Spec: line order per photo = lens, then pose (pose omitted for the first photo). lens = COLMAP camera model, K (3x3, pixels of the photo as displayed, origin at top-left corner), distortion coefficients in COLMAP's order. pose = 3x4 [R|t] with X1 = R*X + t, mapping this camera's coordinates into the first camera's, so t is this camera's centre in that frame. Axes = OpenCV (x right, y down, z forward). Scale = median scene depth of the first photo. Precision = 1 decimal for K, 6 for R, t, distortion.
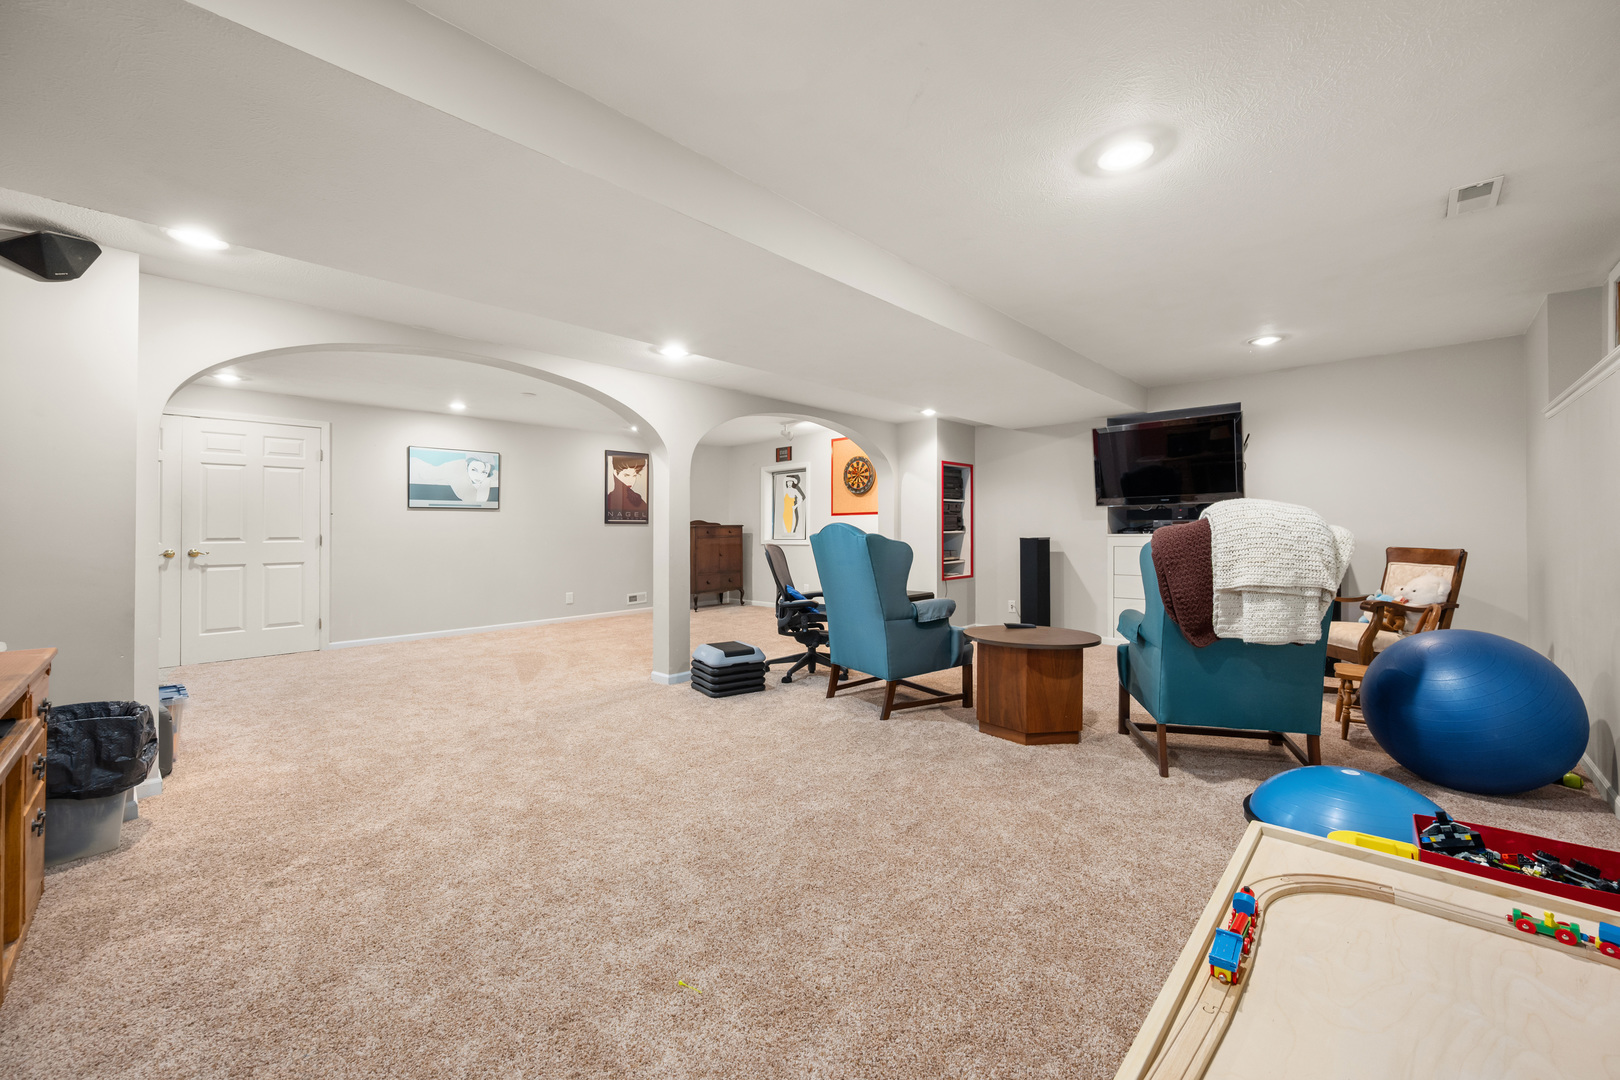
lens RADIAL K [[637.9, 0, 812.8], [0, 637.9, 525.2], [0, 0, 1]] dist [-0.000523, -0.000168]
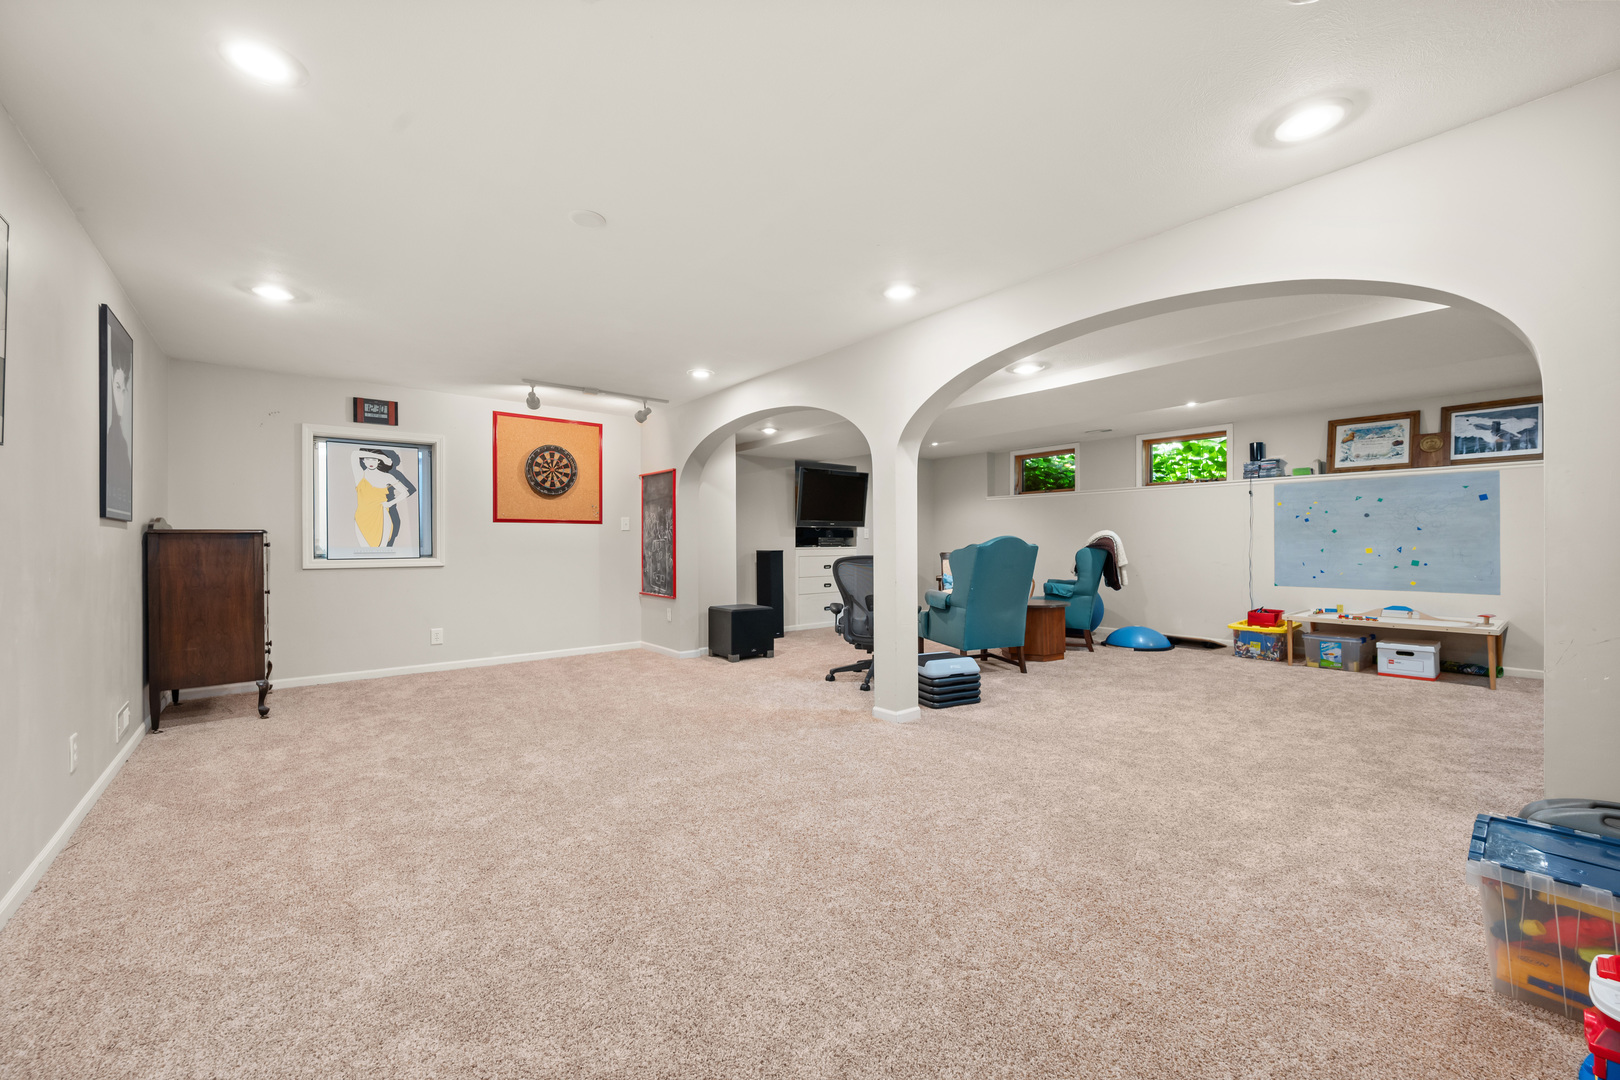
lens RADIAL K [[638.4, 0, 810.0], [0, 638.4, 540.0], [0, 0, 1]] dist [-0.000037, -0.000042]
pose [[0.129800, 0.005475, 0.991525, -0.574271], [-0.007647, 0.999961, -0.004520, 0.004892], [-0.991511, -0.006995, 0.129837, 0.536260]]
